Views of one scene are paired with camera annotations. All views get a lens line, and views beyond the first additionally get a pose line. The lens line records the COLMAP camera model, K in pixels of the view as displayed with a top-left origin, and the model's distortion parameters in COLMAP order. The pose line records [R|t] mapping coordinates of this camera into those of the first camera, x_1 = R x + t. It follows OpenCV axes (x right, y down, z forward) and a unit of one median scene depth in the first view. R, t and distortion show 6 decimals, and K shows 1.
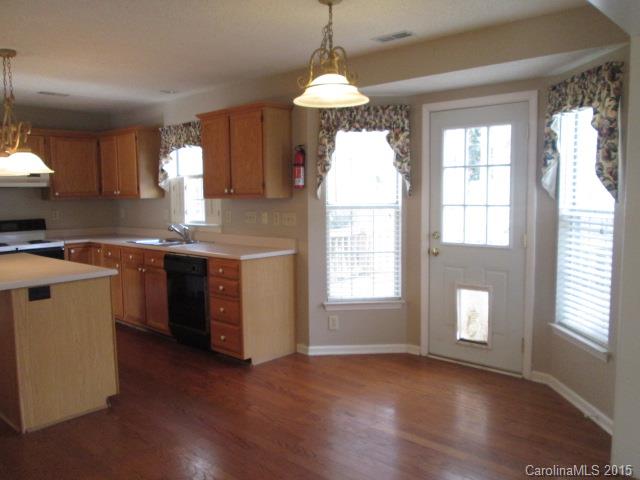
lens RADIAL K [[529.7, 0, 320.0], [0, 529.7, 234.8], [0, 0, 1]] dist [-0.027710, -0.002109]
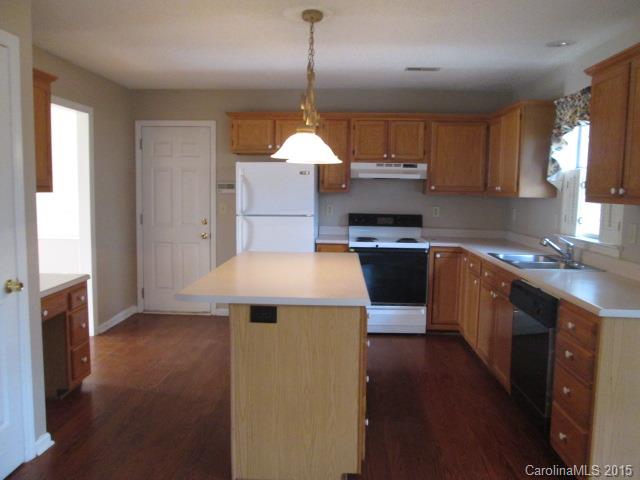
lens RADIAL K [[529.7, 0, 320.0], [0, 529.7, 234.8], [0, 0, 1]] dist [-0.027710, -0.002109]
pose [[0.646871, 0.097623, -0.756325, 0.048600], [-0.092750, 0.994481, 0.049036, -0.026521], [0.756938, 0.038429, 0.652356, 0.300176]]
